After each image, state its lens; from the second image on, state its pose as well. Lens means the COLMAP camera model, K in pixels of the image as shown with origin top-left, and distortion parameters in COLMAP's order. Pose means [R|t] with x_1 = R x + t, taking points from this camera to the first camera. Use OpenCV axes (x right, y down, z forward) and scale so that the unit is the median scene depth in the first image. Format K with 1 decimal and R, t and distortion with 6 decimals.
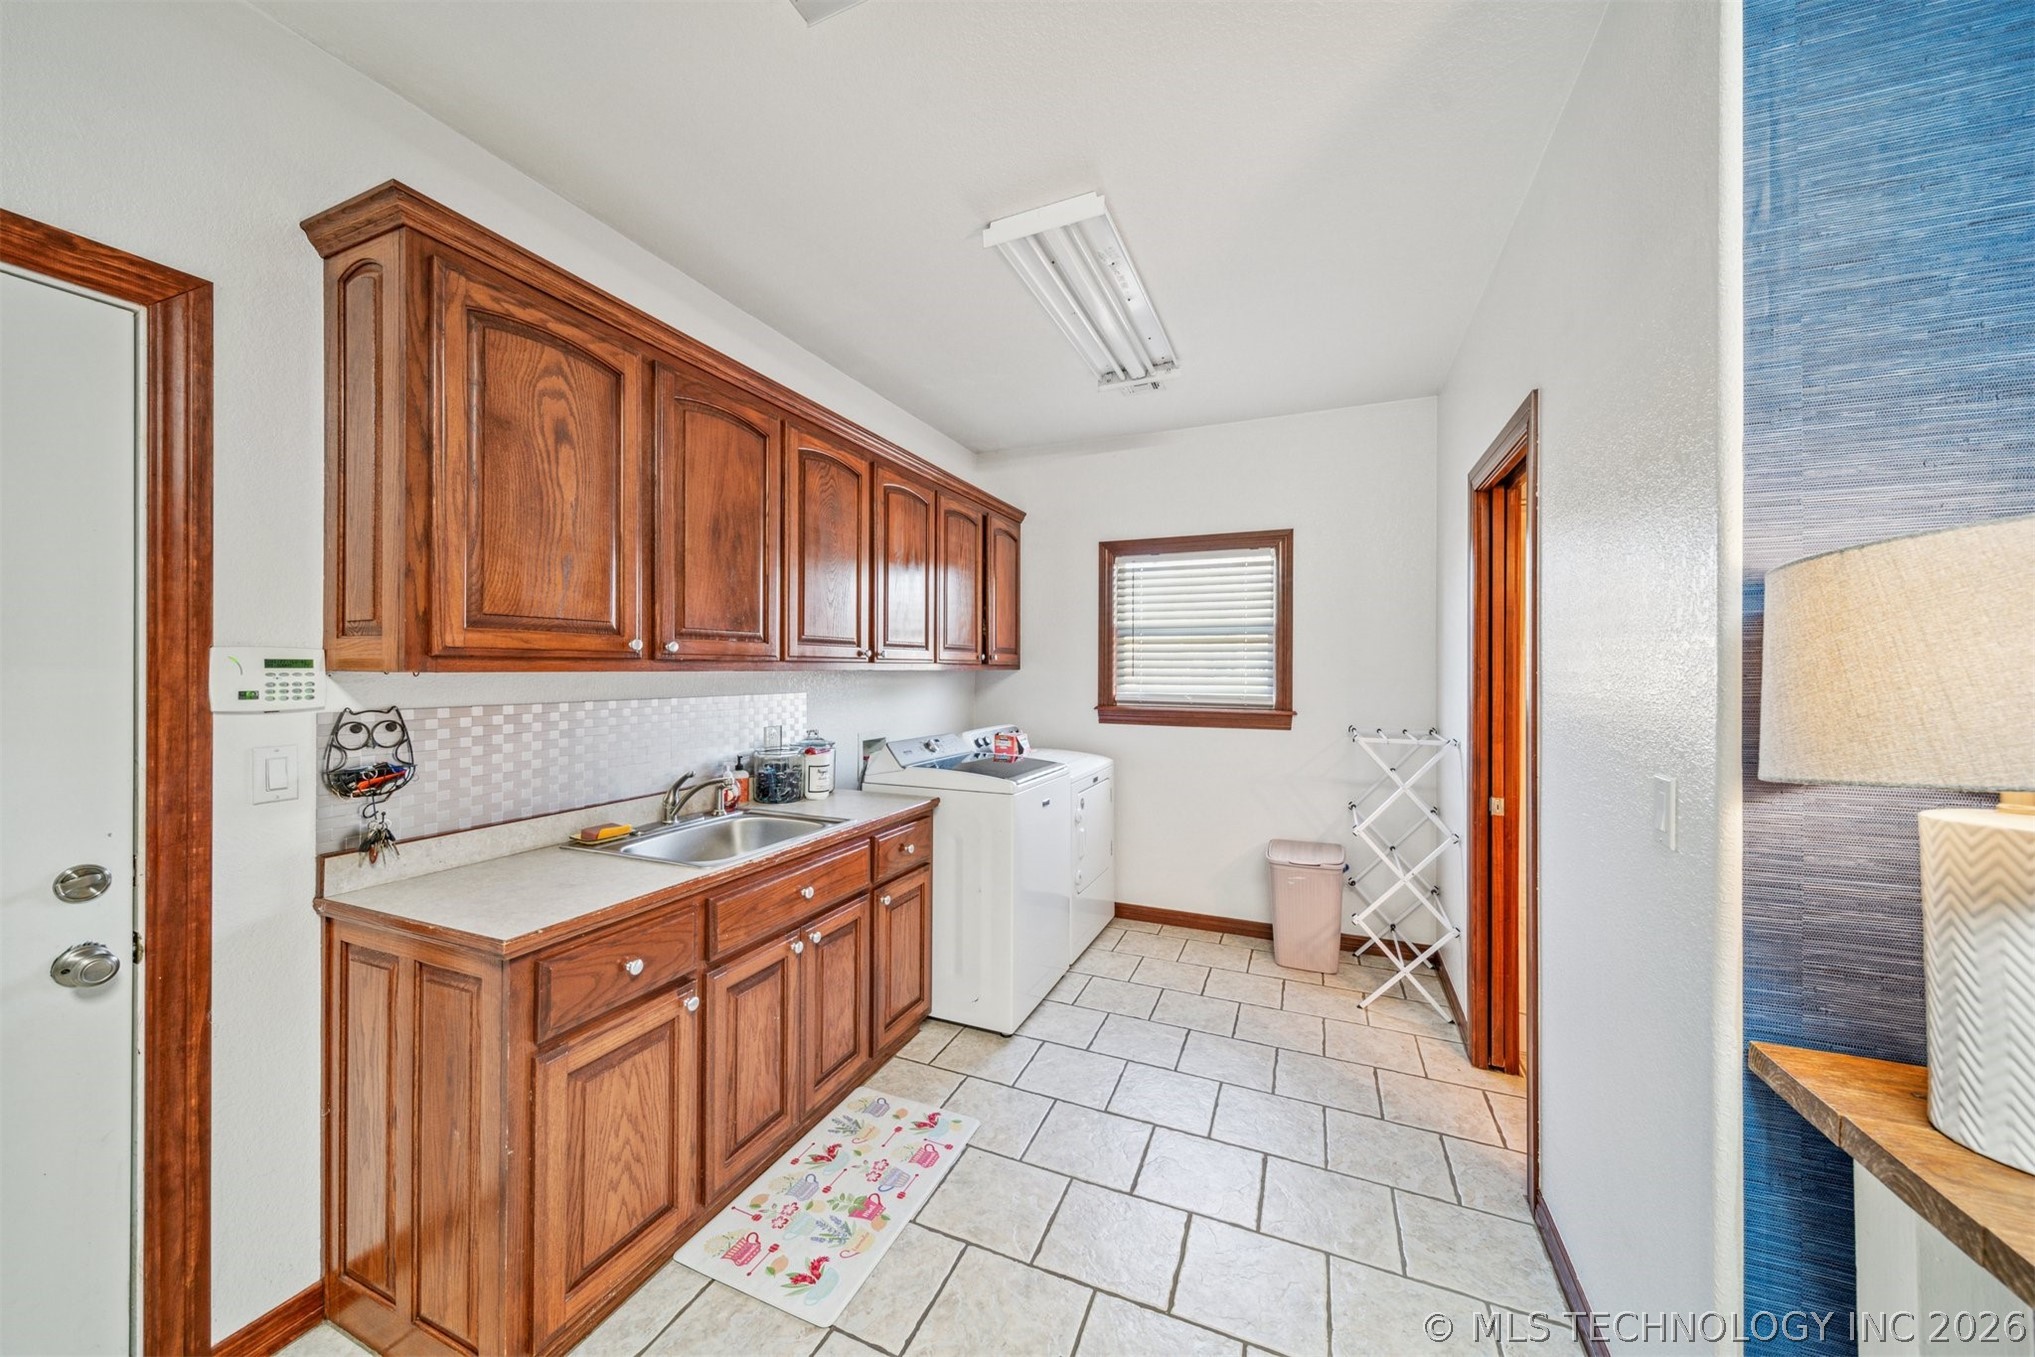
lens RADIAL K [[719.7, 0, 1002.2], [0, 719.7, 670.2], [0, 0, 1]] dist [0.008094, -0.000819]
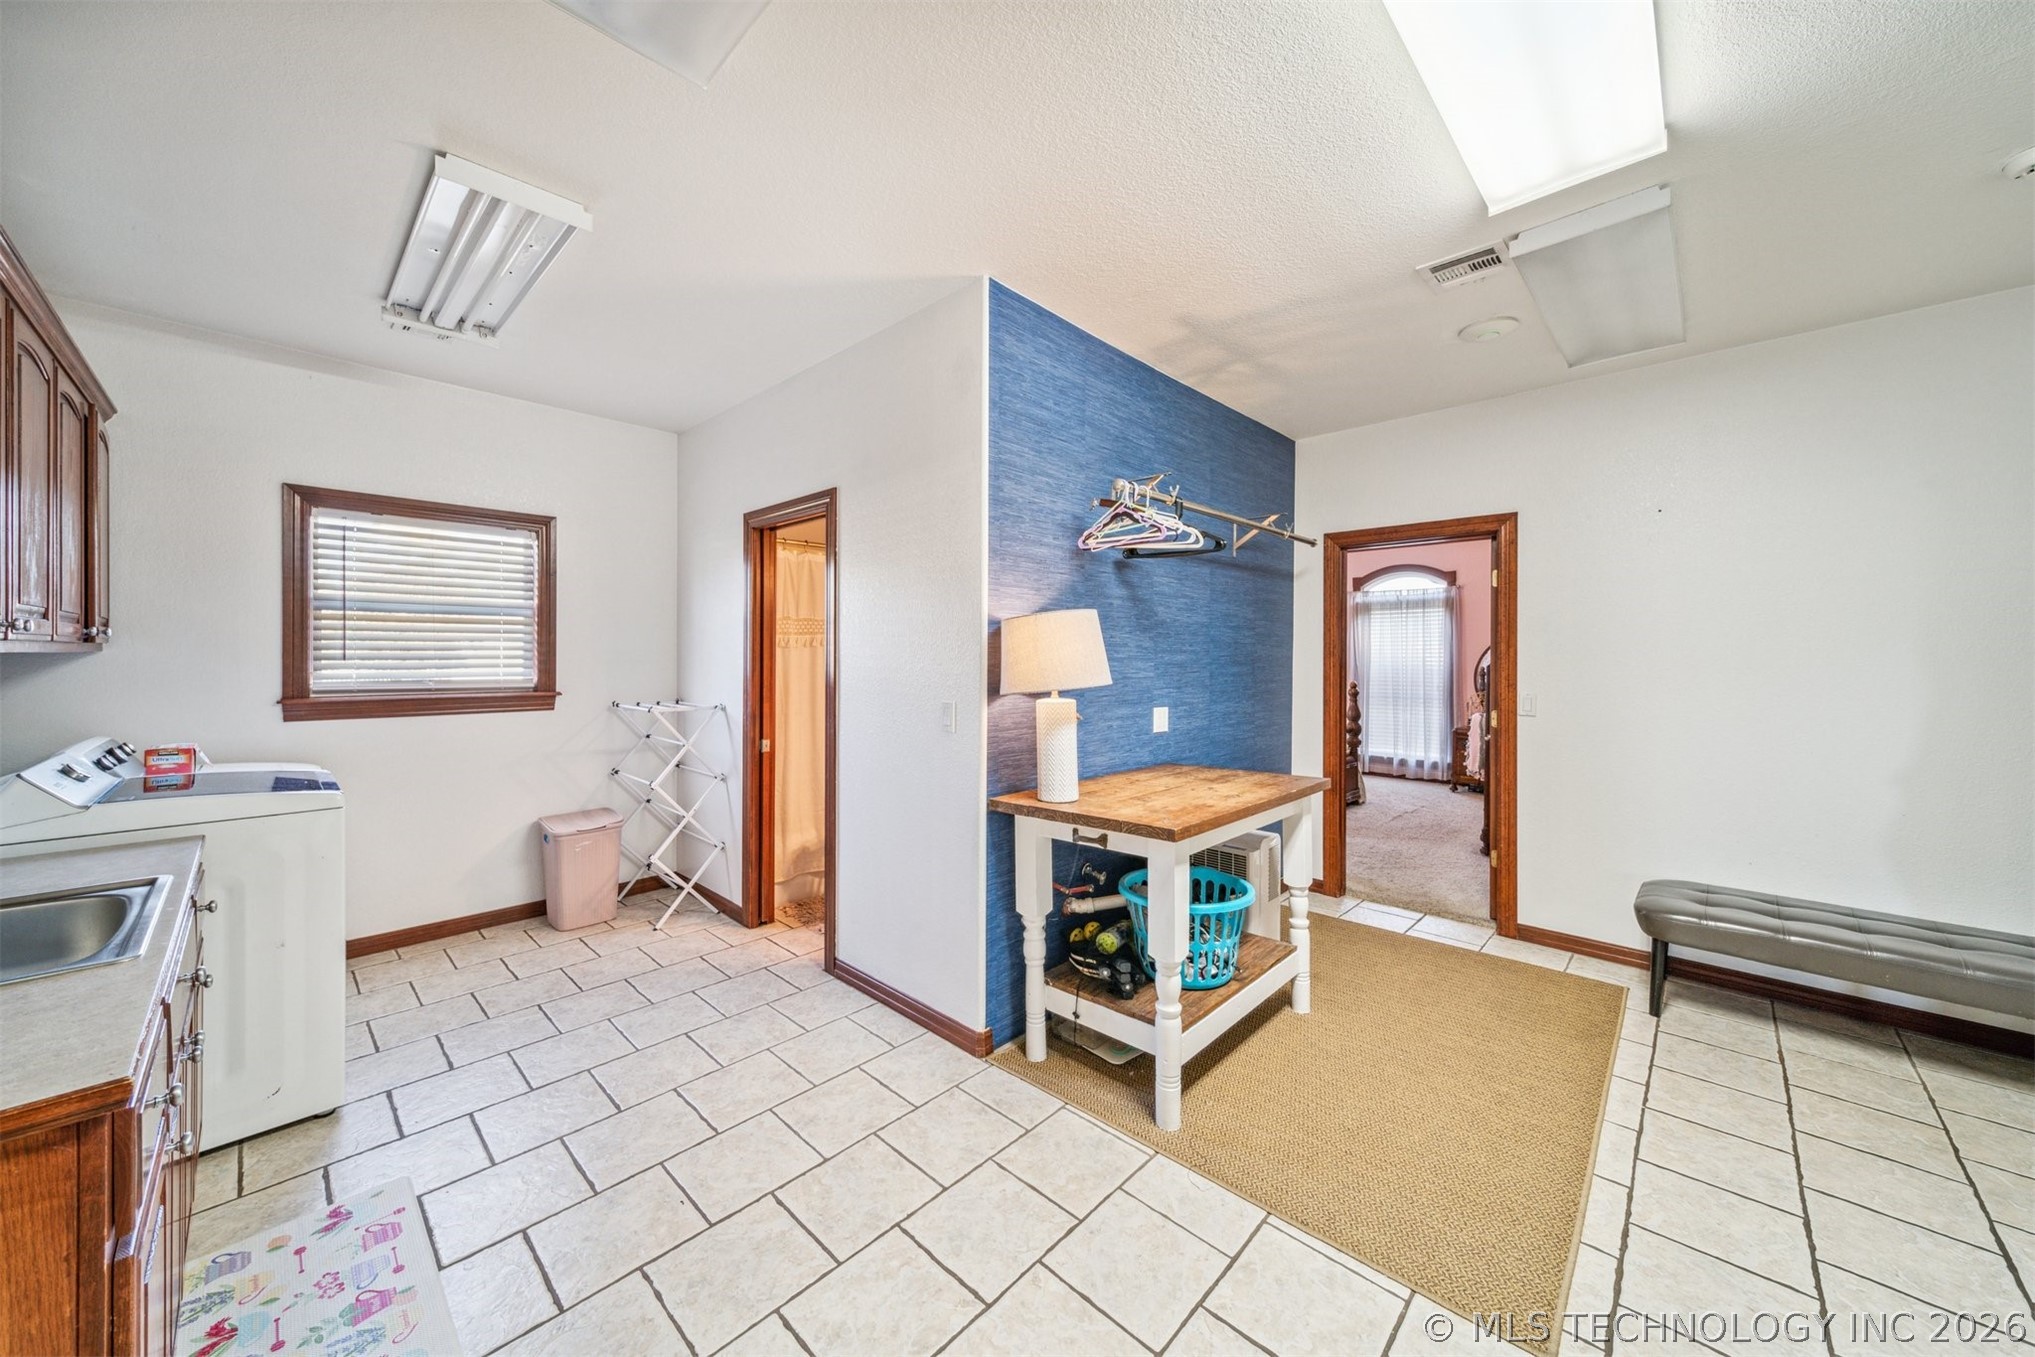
lens RADIAL K [[719.7, 0, 1024.4], [0, 719.7, 660.8], [0, 0, 1]] dist [0.008094, -0.000819]
pose [[0.330276, -0.009231, 0.943839, -0.367169], [-0.002885, 0.999938, 0.010790, -0.001564], [-0.943880, -0.006286, 0.330229, 0.012291]]
